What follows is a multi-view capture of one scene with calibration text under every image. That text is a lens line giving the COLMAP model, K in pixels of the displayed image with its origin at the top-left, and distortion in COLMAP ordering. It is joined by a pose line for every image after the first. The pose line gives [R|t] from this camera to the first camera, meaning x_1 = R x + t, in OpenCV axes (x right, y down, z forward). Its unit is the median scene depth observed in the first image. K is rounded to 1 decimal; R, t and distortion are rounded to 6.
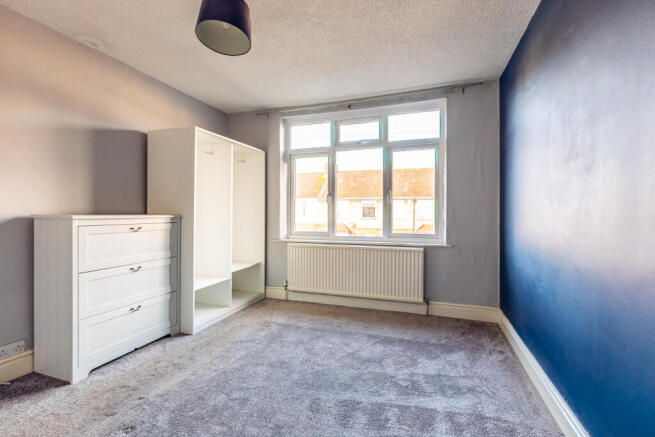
lens RADIAL K [[296.1, 0, 330.5], [0, 296.1, 214.7], [0, 0, 1]] dist [-0.000030, 0.000139]
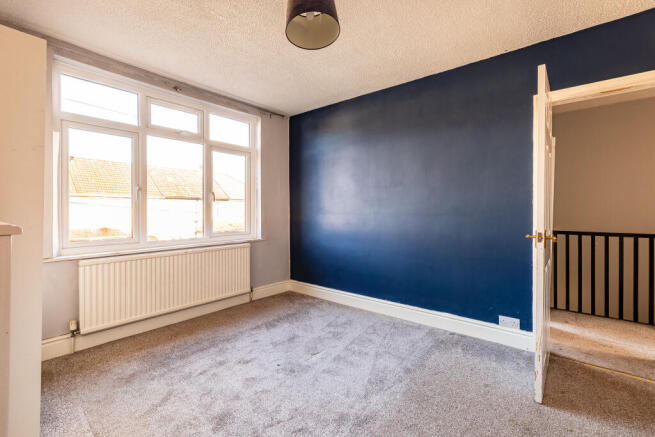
lens RADIAL K [[296.1, 0, 323.6], [0, 296.1, 213.5], [0, 0, 1]] dist [-0.000030, 0.000139]
pose [[0.347269, -0.007856, 0.937733, -0.711699], [0.016696, 0.999858, 0.002194, 0.001861], [-0.937617, 0.014894, 0.347351, 0.369505]]
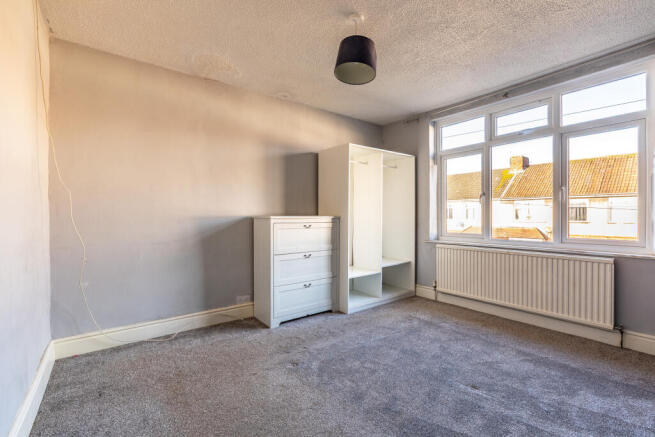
lens RADIAL K [[296.1, 0, 325.1], [0, 296.1, 217.7], [0, 0, 1]] dist [-0.000030, 0.000139]
pose [[0.828785, 0.001651, -0.559565, 0.133912], [-0.000251, 0.999997, 0.002579, 0.004573], [0.559568, -0.001996, 0.828782, -0.060404]]
